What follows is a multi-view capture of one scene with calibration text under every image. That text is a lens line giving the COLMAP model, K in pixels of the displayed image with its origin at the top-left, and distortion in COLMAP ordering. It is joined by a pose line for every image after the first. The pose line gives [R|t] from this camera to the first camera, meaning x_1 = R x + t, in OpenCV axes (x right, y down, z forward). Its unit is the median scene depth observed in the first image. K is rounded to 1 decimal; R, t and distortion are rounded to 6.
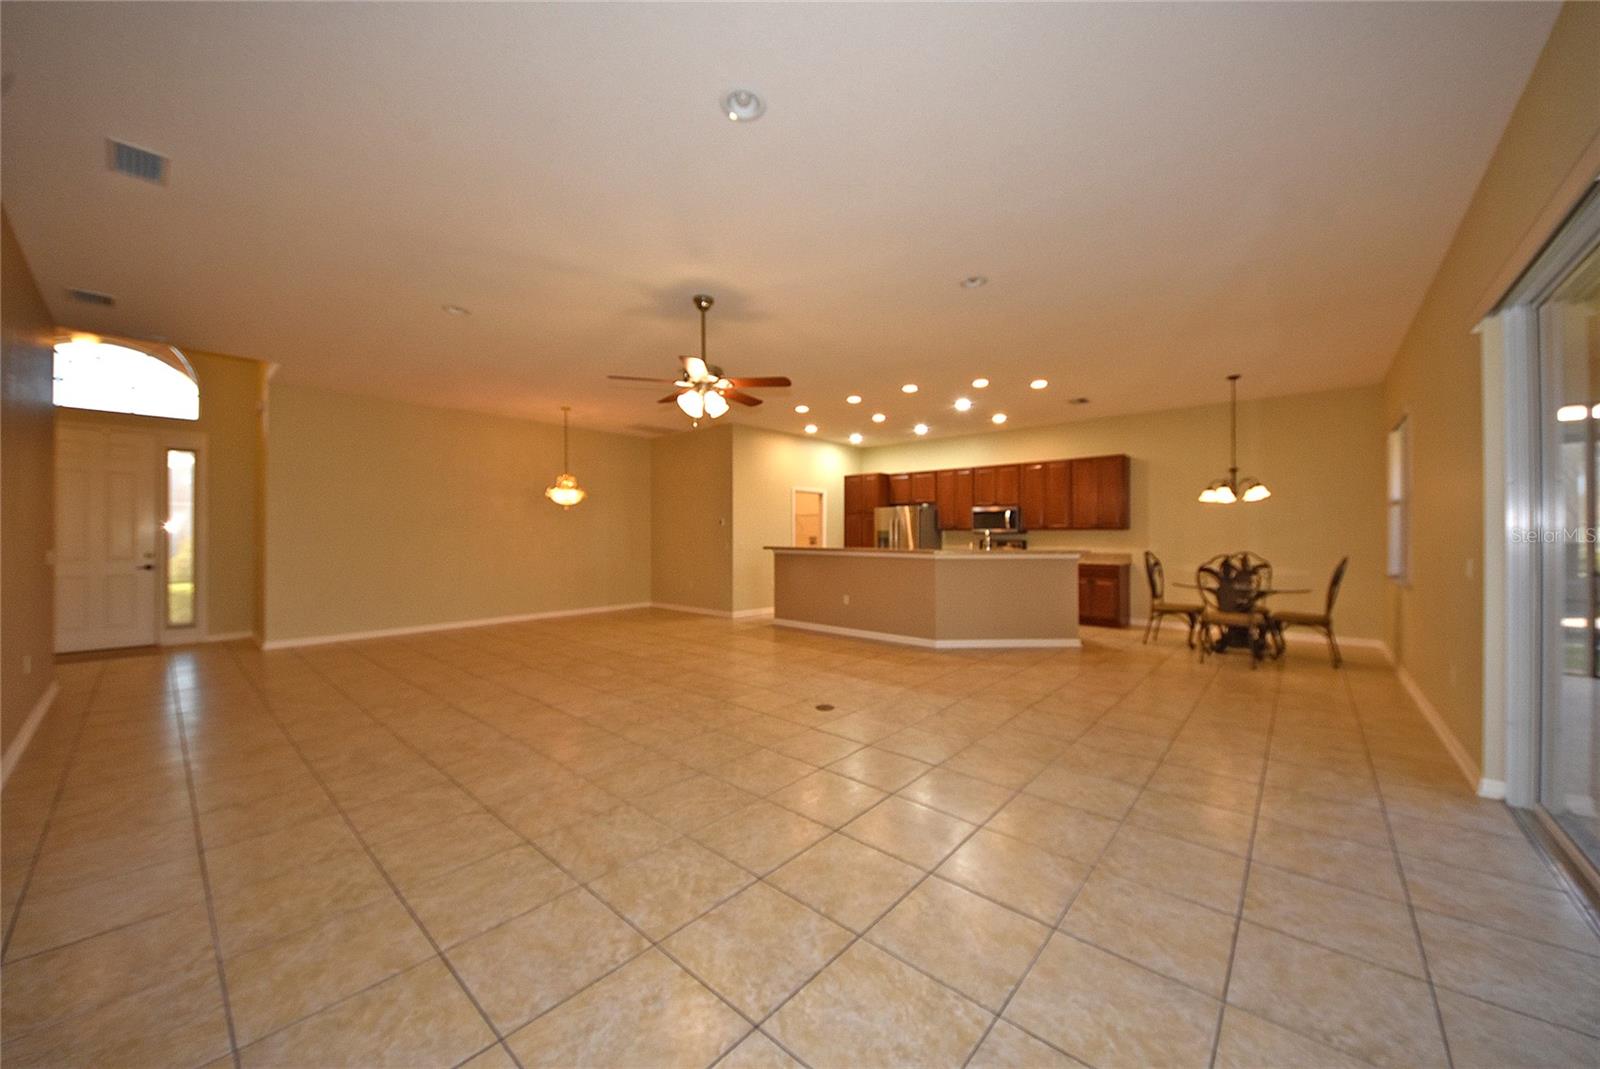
lens RADIAL K [[578.1, 0, 814.7], [0, 578.1, 530.8], [0, 0, 1]] dist [-0.019501, 0.000206]
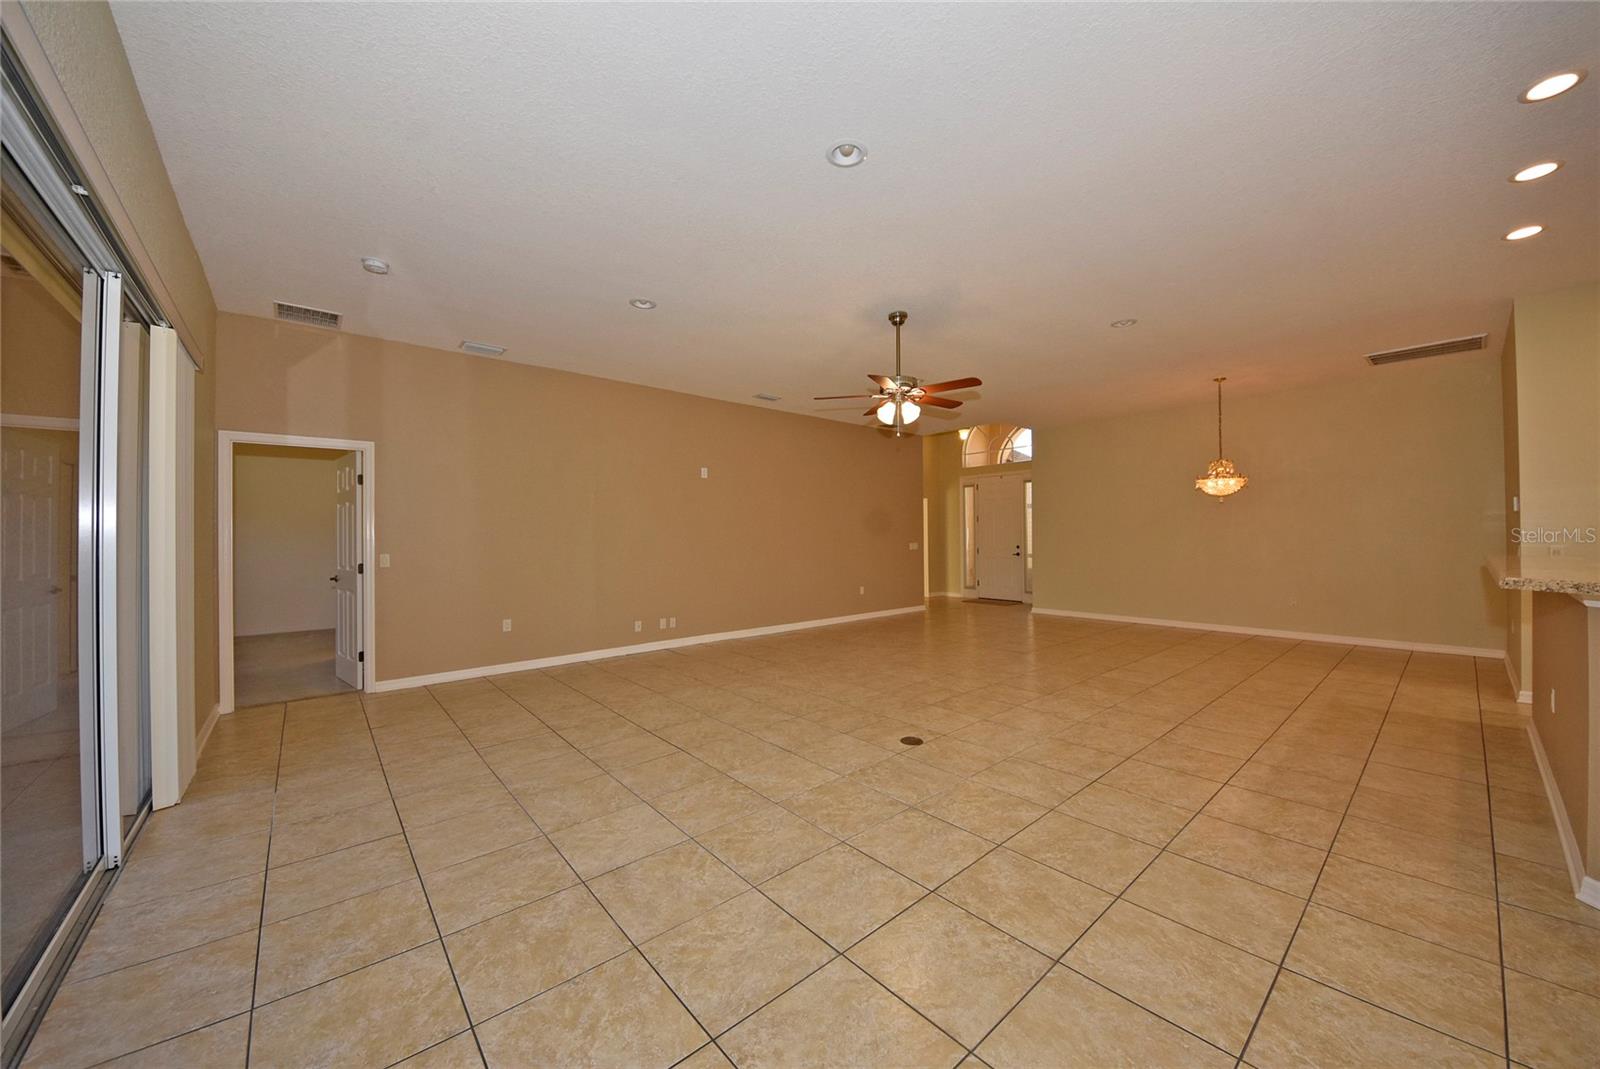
lens RADIAL K [[585.1, 0, 808.6], [0, 585.1, 529.2], [0, 0, 1]] dist [-0.023526, -0.000365]
pose [[-0.142029, -0.001614, -0.989861, 1.232230], [0.003712, 0.999991, -0.002163, -0.002795], [0.989856, -0.003981, -0.142021, 1.351888]]
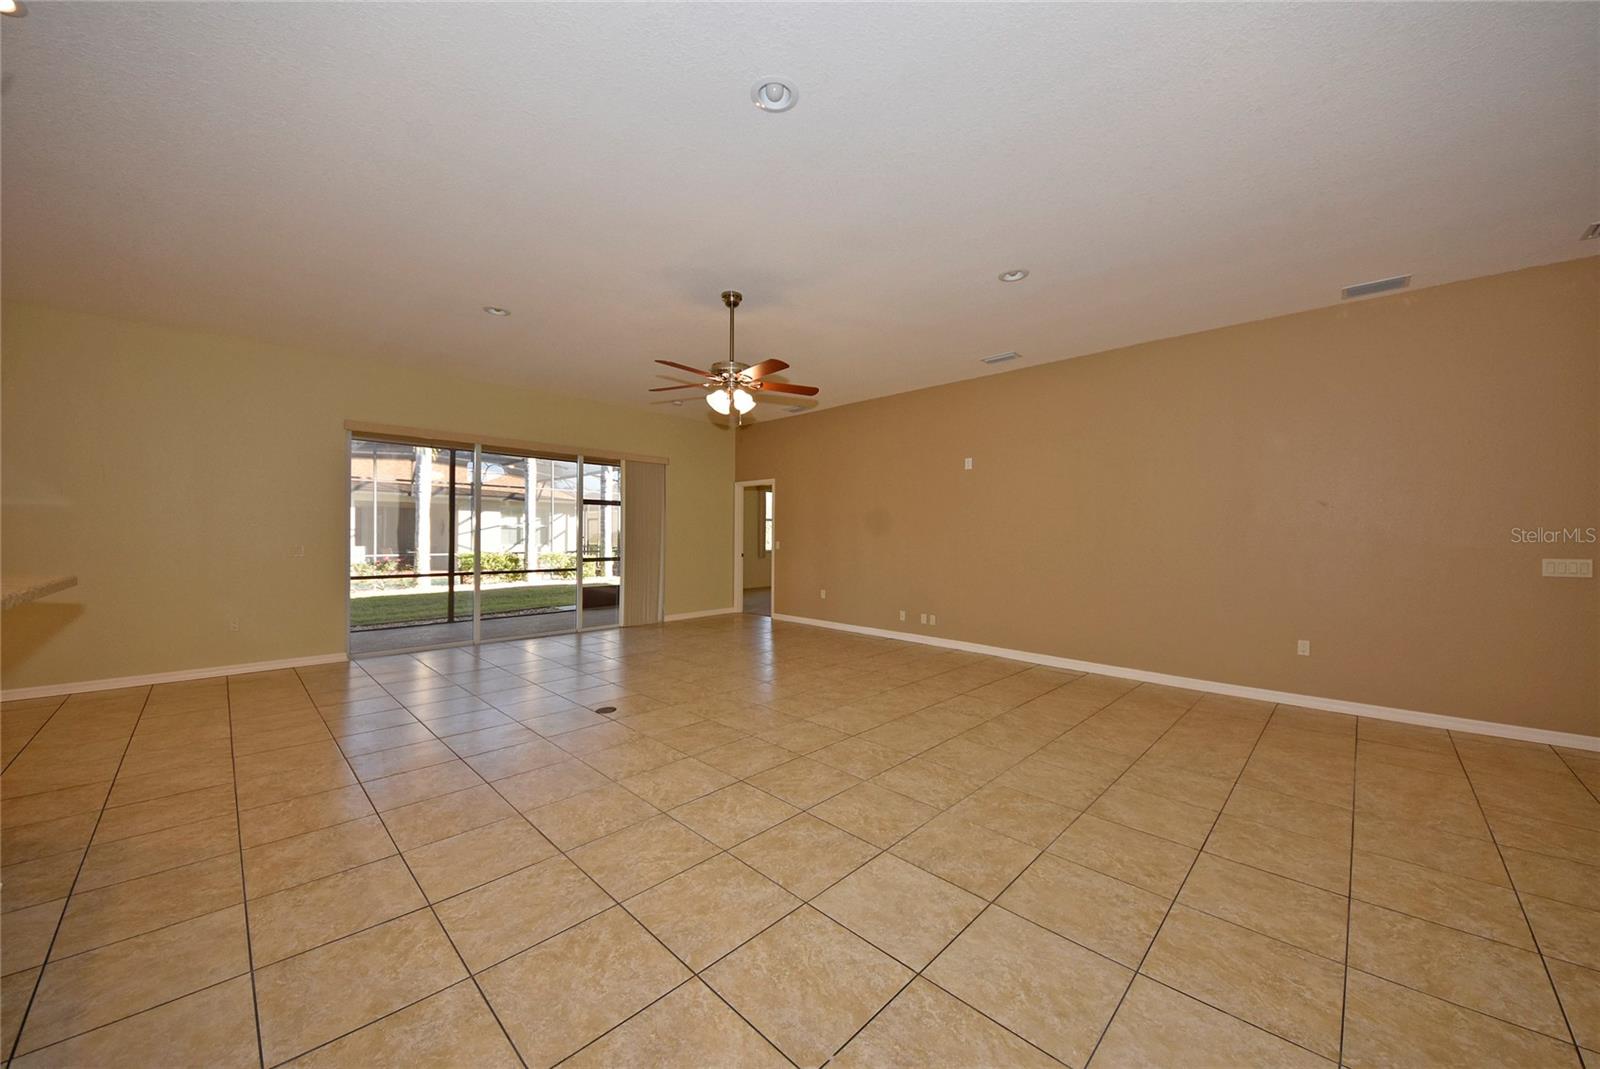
lens RADIAL K [[585.1, 0, 808.6], [0, 585.1, 529.2], [0, 0, 1]] dist [-0.023526, -0.000365]
pose [[-0.998562, -0.001544, 0.053594, -0.519887], [-0.001235, 0.999982, 0.005801, -0.009662], [-0.053602, 0.005726, -0.998546, 2.734062]]
